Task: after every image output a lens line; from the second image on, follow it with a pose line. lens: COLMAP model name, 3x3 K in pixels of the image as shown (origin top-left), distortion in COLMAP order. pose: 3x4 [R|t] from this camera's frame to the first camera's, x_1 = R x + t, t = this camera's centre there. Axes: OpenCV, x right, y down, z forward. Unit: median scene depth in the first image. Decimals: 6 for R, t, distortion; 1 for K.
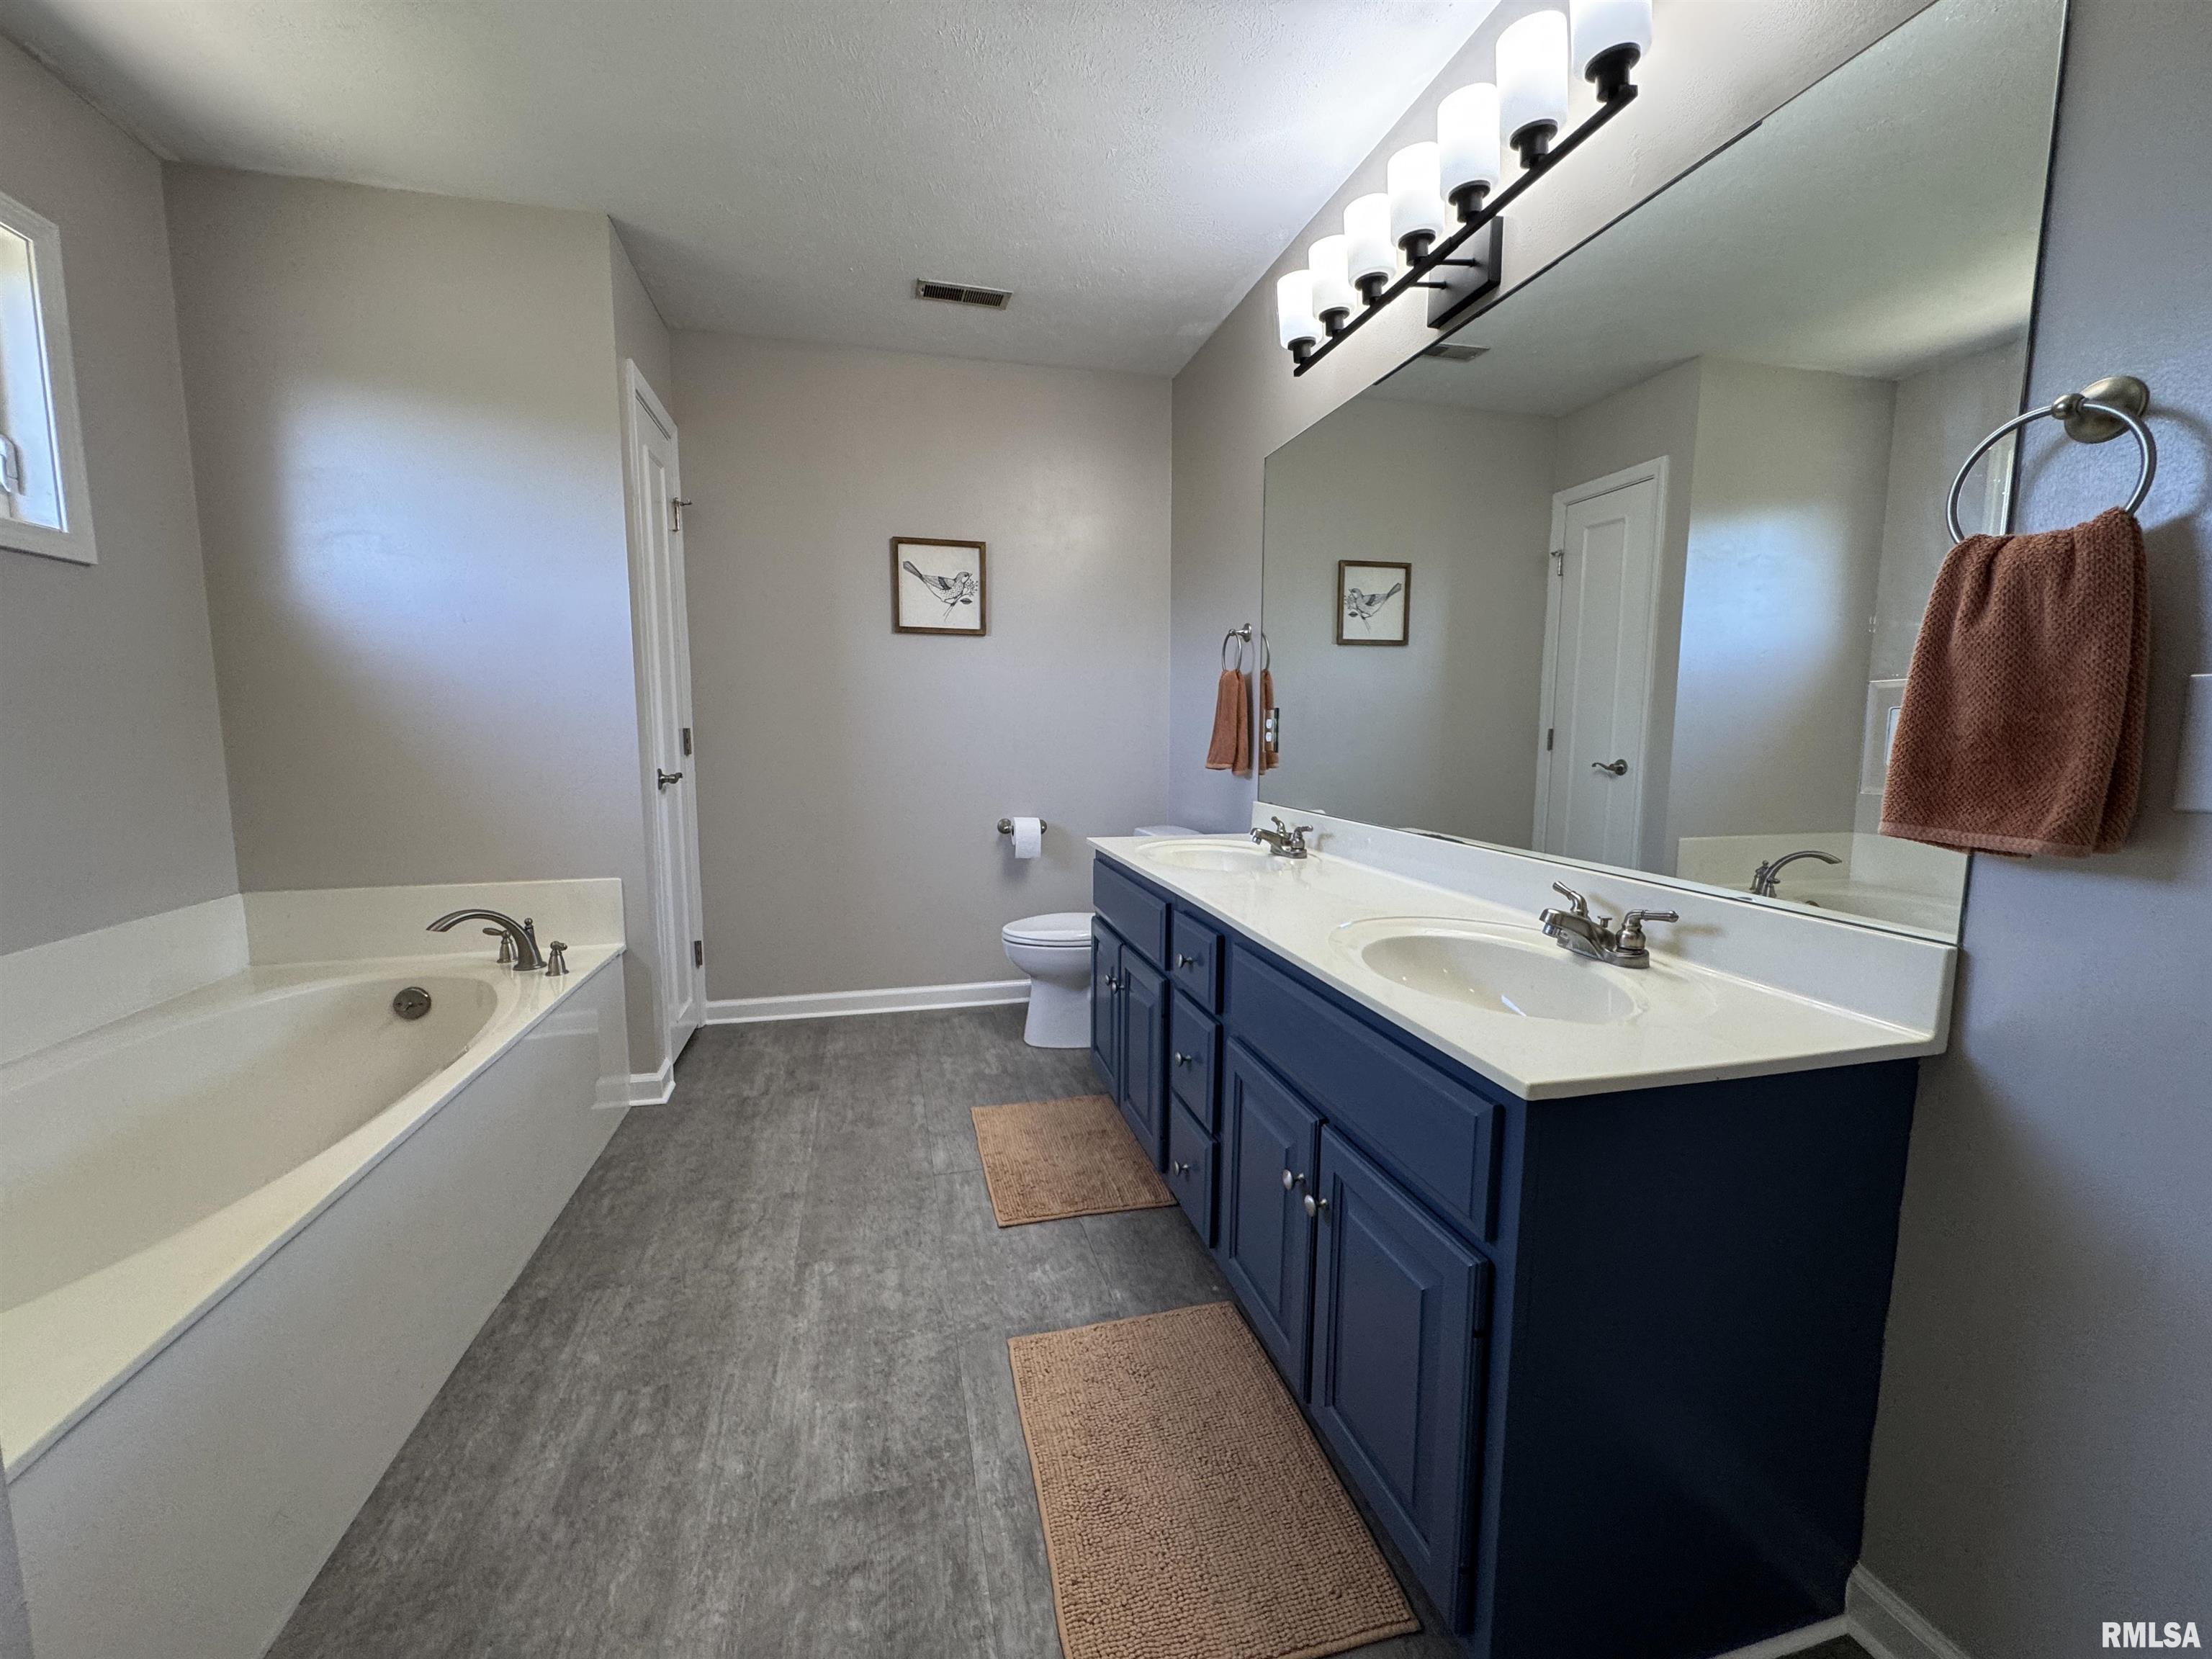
lens RADIAL K [[889.1, 0, 1103.2], [0, 889.1, 831.0], [0, 0, 1]] dist [-0.003834, -0.000188]
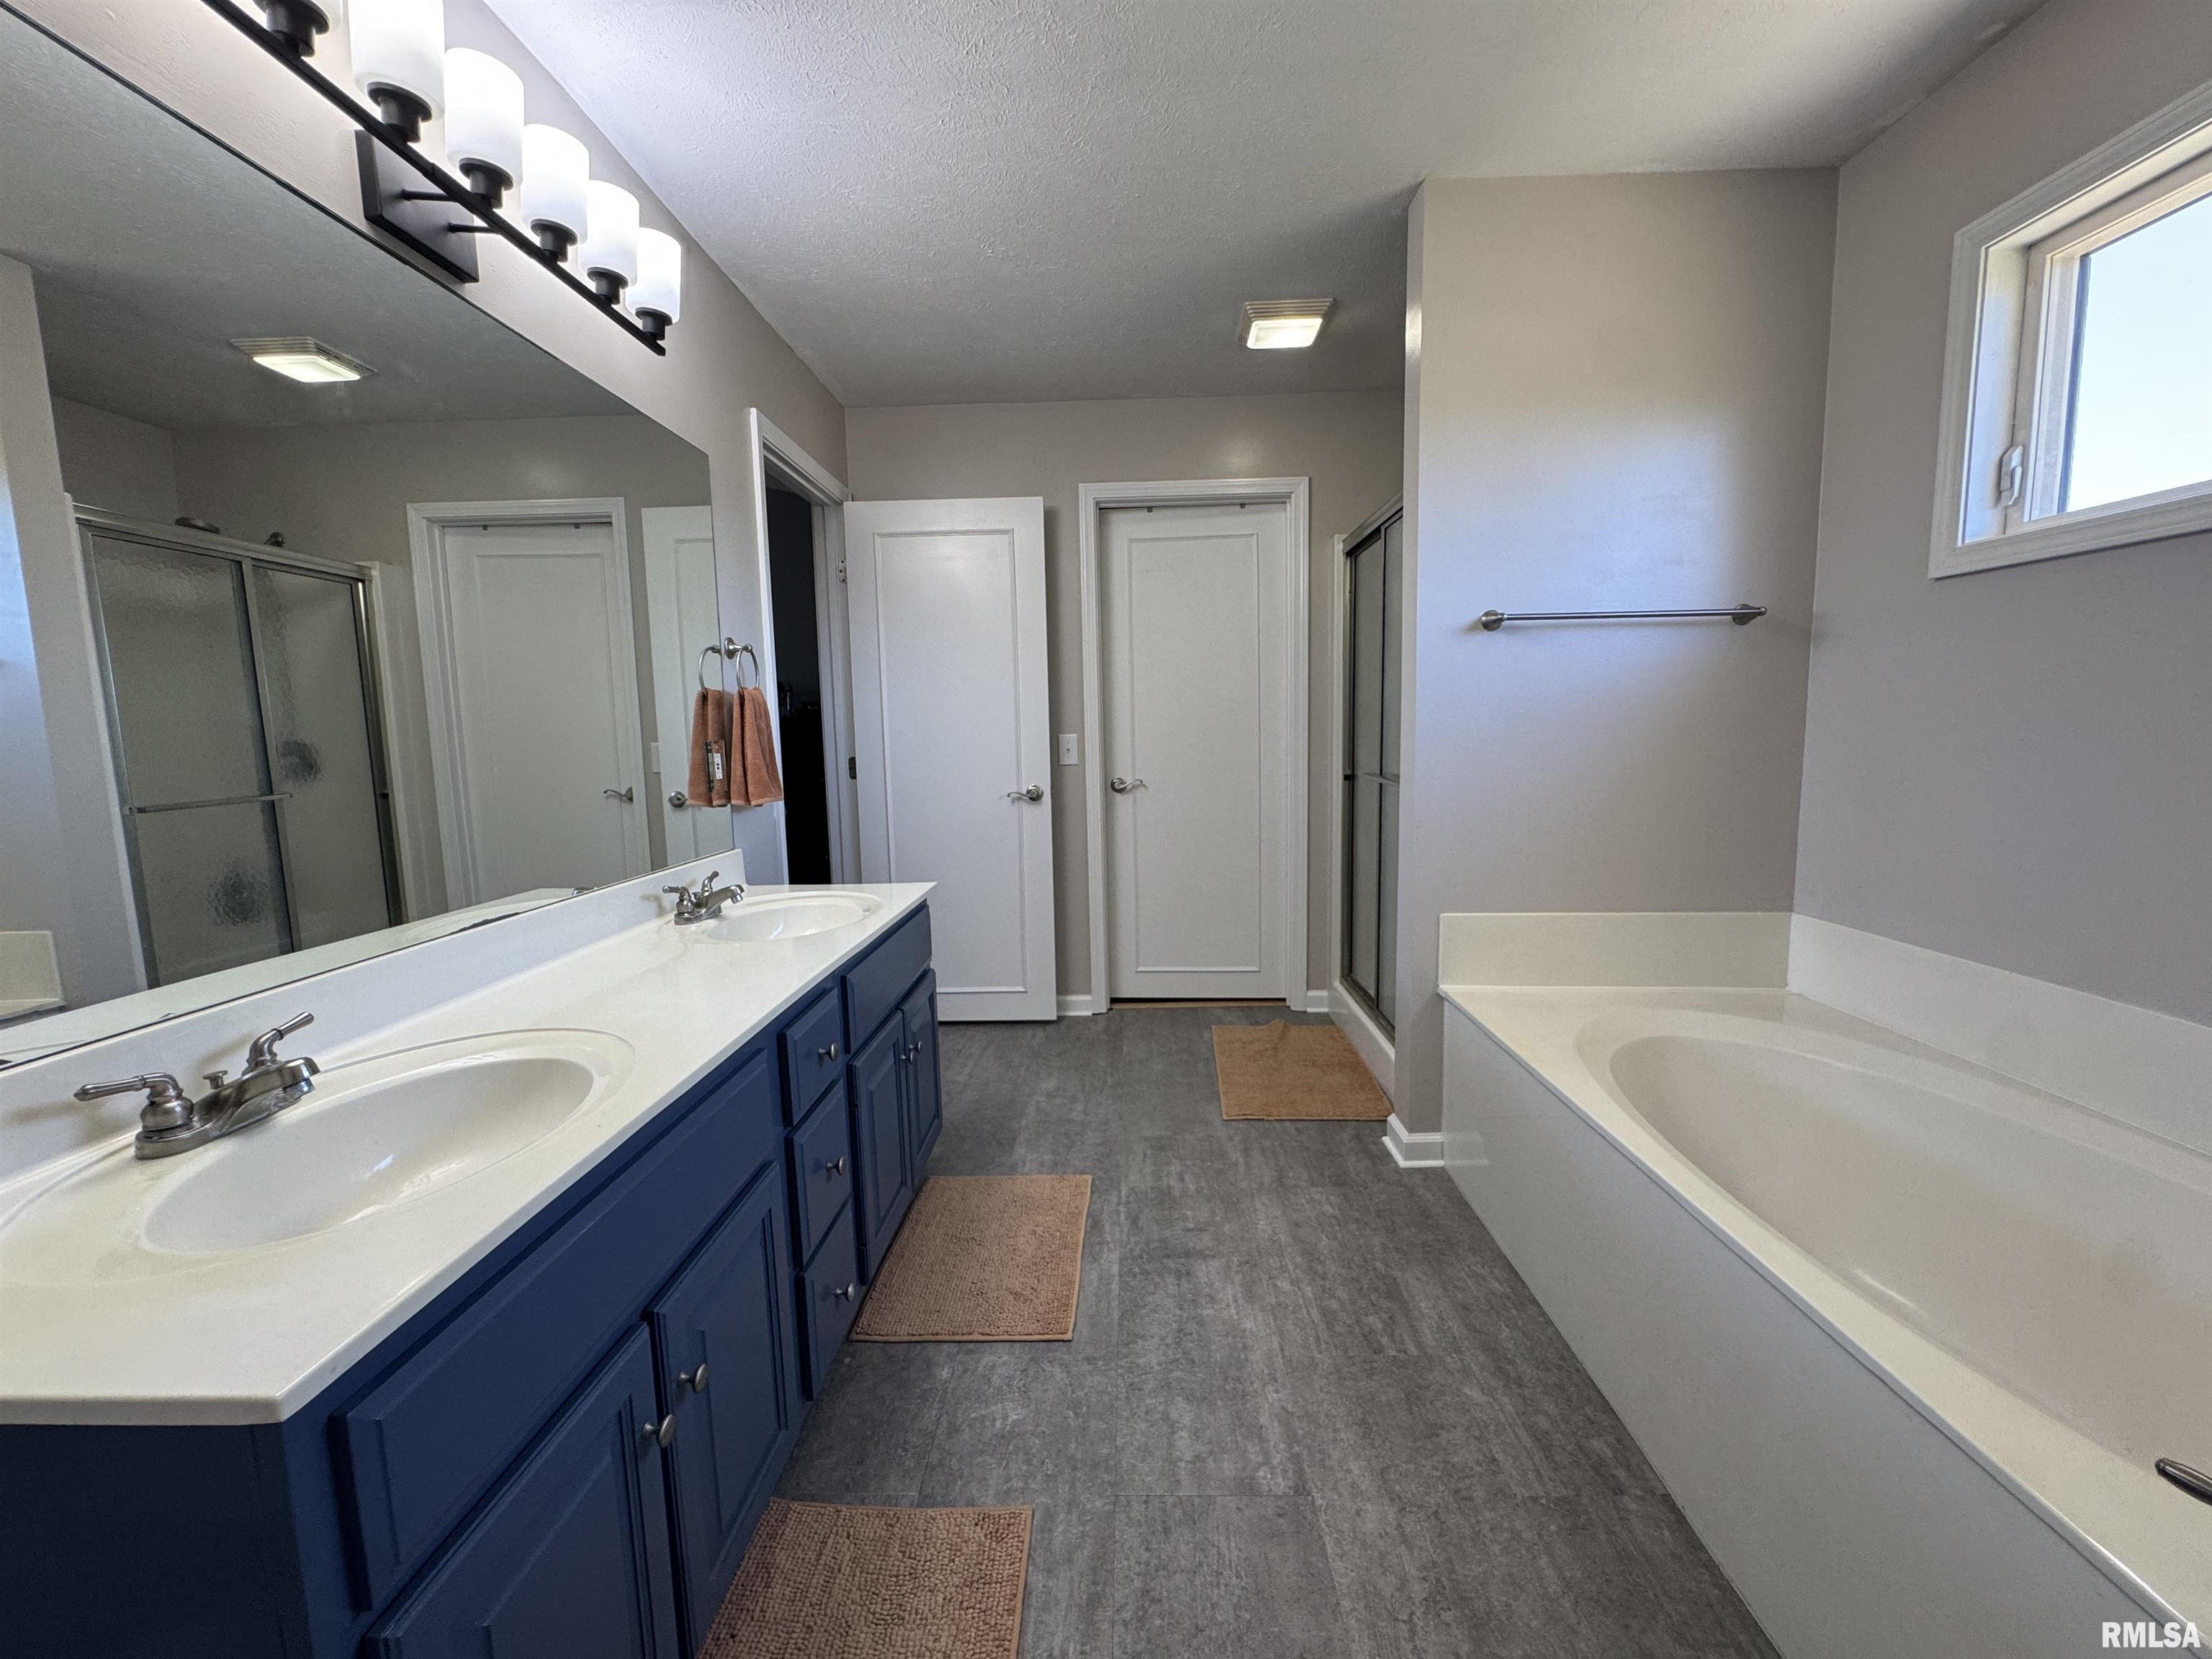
lens RADIAL K [[889.1, 0, 1106.7], [0, 889.1, 829.3], [0, 0, 1]] dist [-0.003834, -0.000188]
pose [[-0.962279, -0.011573, 0.271819, -0.427302], [0.051385, 0.973382, 0.223354, -0.258303], [-0.267168, 0.228896, -0.936070, 1.831122]]
